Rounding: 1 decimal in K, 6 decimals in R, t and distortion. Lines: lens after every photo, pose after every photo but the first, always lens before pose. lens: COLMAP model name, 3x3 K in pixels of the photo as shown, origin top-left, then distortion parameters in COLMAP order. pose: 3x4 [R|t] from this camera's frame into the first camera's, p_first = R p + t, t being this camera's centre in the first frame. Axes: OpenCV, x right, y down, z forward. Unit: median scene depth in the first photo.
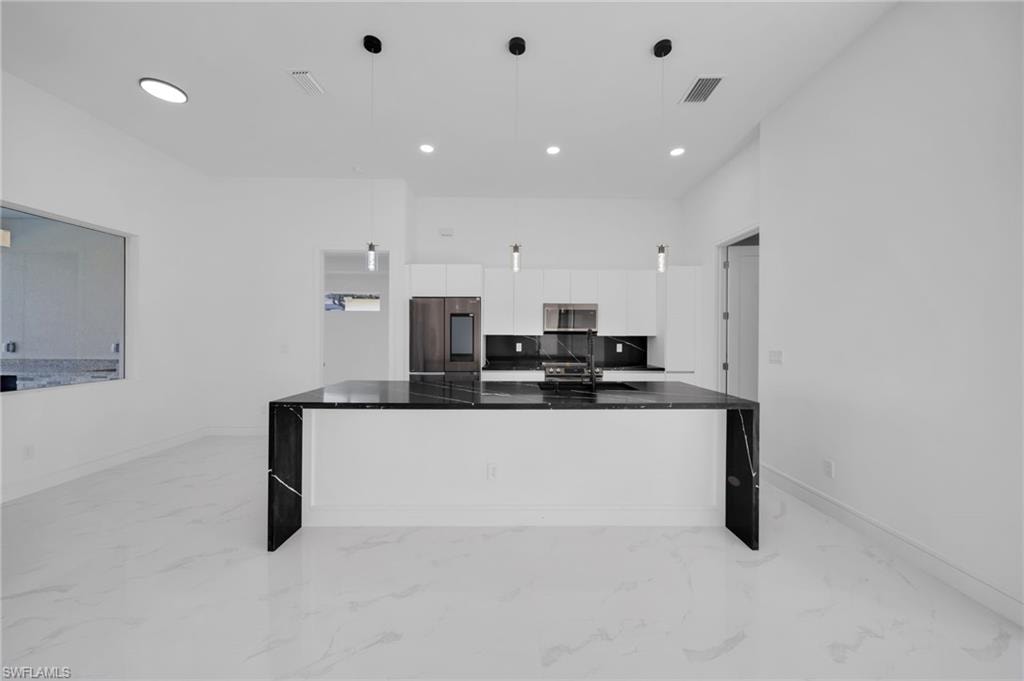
lens RADIAL K [[358.4, 0, 508.2], [0, 358.4, 339.1], [0, 0, 1]] dist [-0.001773, -0.000462]
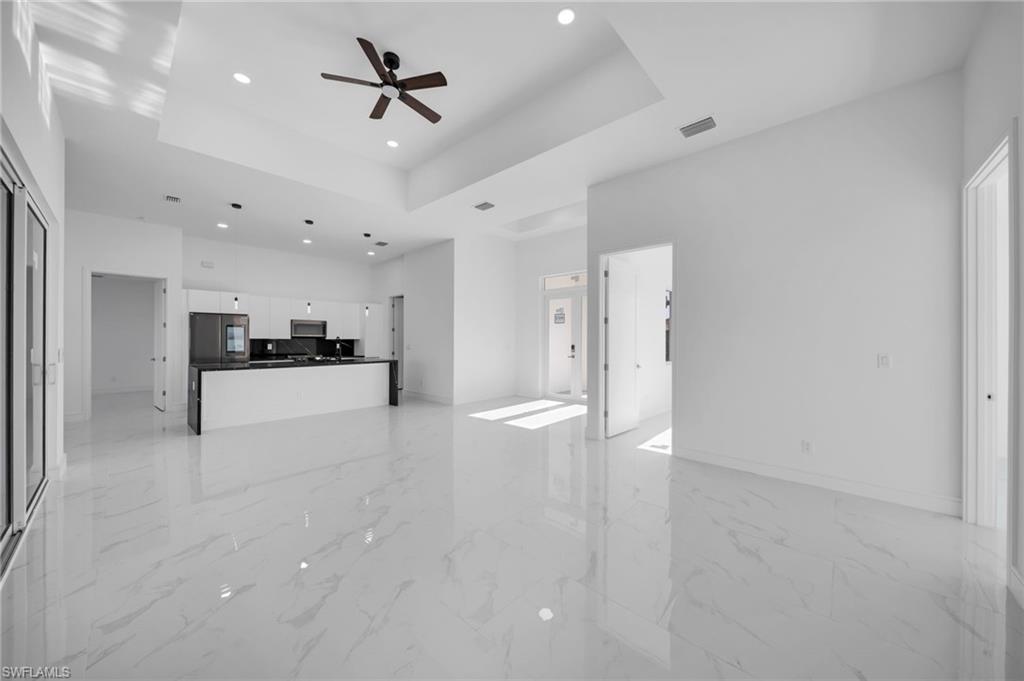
lens RADIAL K [[356.1, 0, 518.8], [0, 356.1, 337.4], [0, 0, 1]] dist [0.001859, -0.000064]
pose [[0.659638, 0.003026, 0.751577, -0.470689], [0.008873, 0.999891, -0.011814, 0.011369], [-0.751531, 0.014462, 0.659539, -0.919133]]
